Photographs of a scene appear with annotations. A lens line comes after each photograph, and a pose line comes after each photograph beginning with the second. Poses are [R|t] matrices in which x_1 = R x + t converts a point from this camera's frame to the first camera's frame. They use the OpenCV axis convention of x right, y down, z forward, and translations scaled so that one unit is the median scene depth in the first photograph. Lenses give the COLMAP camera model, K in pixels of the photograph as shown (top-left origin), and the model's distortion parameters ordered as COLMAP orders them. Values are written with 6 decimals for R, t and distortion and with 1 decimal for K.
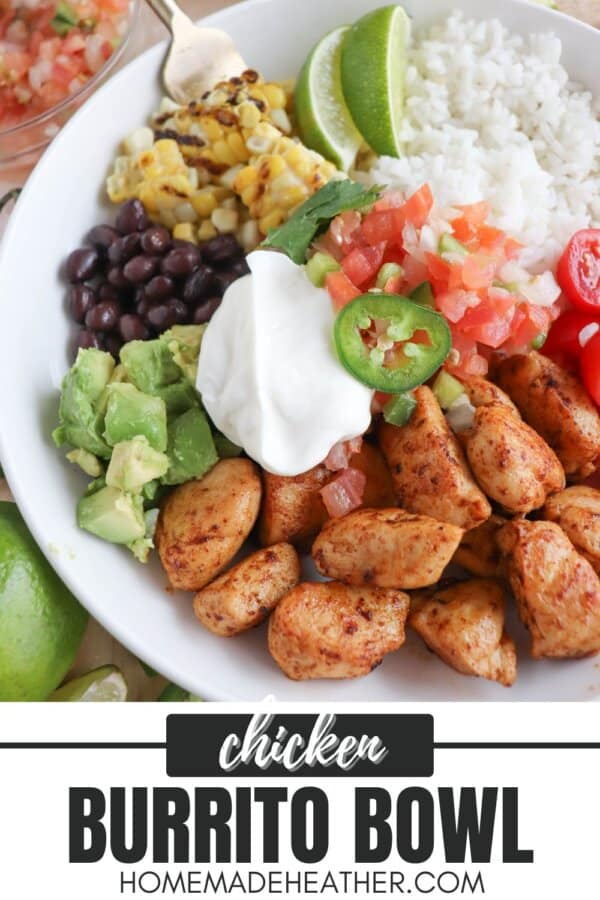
lens RADIAL K [[776.4, 0, 293.1], [0, 776.4, 340.7], [0, 0, 1]] dist [-0.188821, 0.140858]
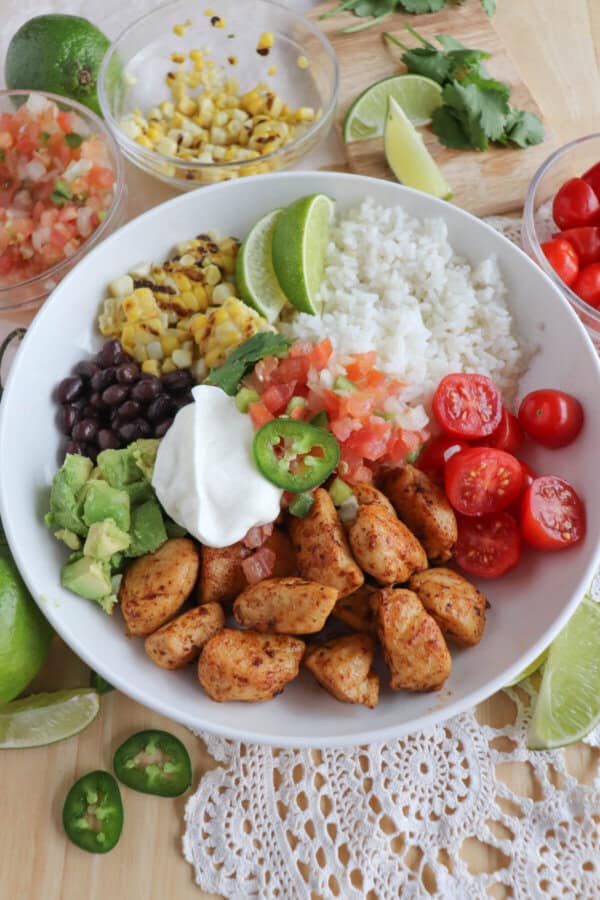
lens RADIAL K [[770.5, 0, 295.3], [0, 770.5, 451.3], [0, 0, 1]] dist [-0.185725, 0.143944]
pose [[0.999367, 0.026762, 0.023436, 0.095007], [-0.026481, 0.999575, -0.012207, 0.012132], [-0.023753, 0.011578, 0.999651, -0.357295]]
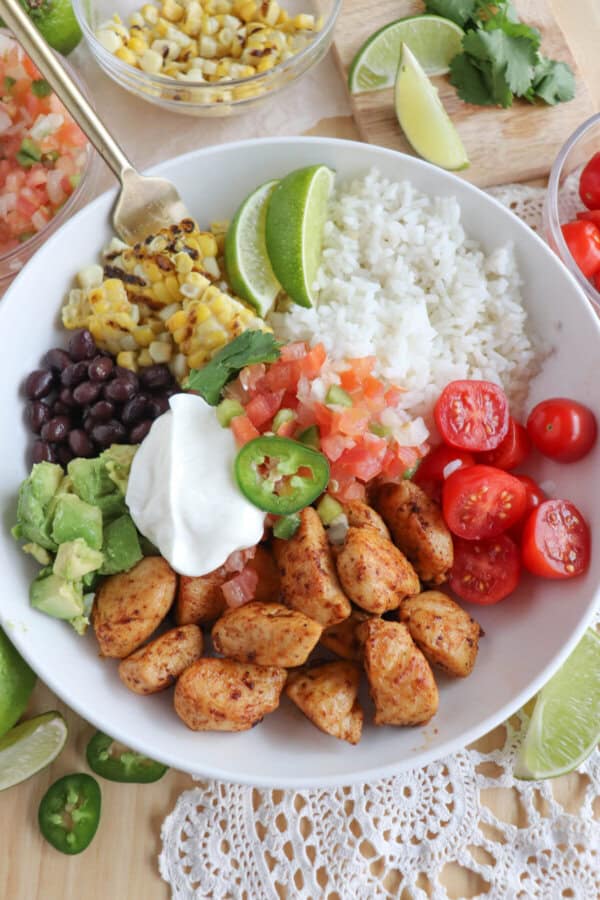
lens RADIAL K [[801.4, 0, 307.6], [0, 801.4, 460.6], [0, 0, 1]] dist [-0.194763, 0.160266]
pose [[0.997950, 0.048558, 0.041692, 0.114550], [-0.053093, 0.991872, 0.115630, -0.172857], [-0.035738, -0.117606, 0.992417, -0.287290]]
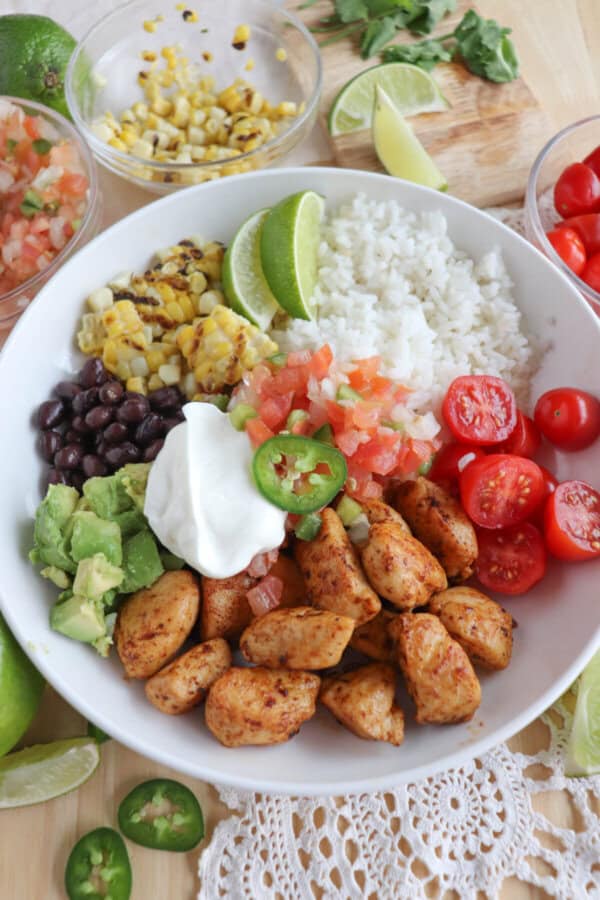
lens RADIAL K [[771.8, 0, 300.0], [0, 771.8, 450.0], [0, 0, 1]] dist [-0.187681, 0.147163]
pose [[0.998760, -0.023934, 0.043663, 0.075032], [0.024978, 0.999411, -0.023516, -0.006657], [-0.043075, 0.024577, 0.998770, -0.246150]]
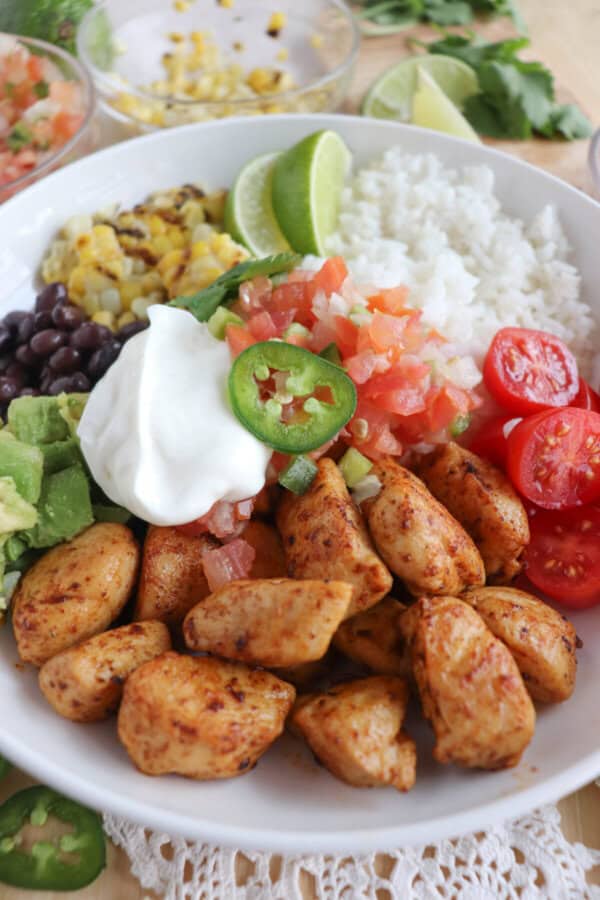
lens RADIAL K [[768.4, 0, 298.5], [0, 768.4, 454.0], [0, 0, 1]] dist [-0.194382, 0.146188]
pose [[0.997542, 0.067954, 0.017084, 0.124599], [-0.062308, 0.971814, -0.227366, 0.273187], [-0.032053, 0.225743, 0.973659, 0.124967]]
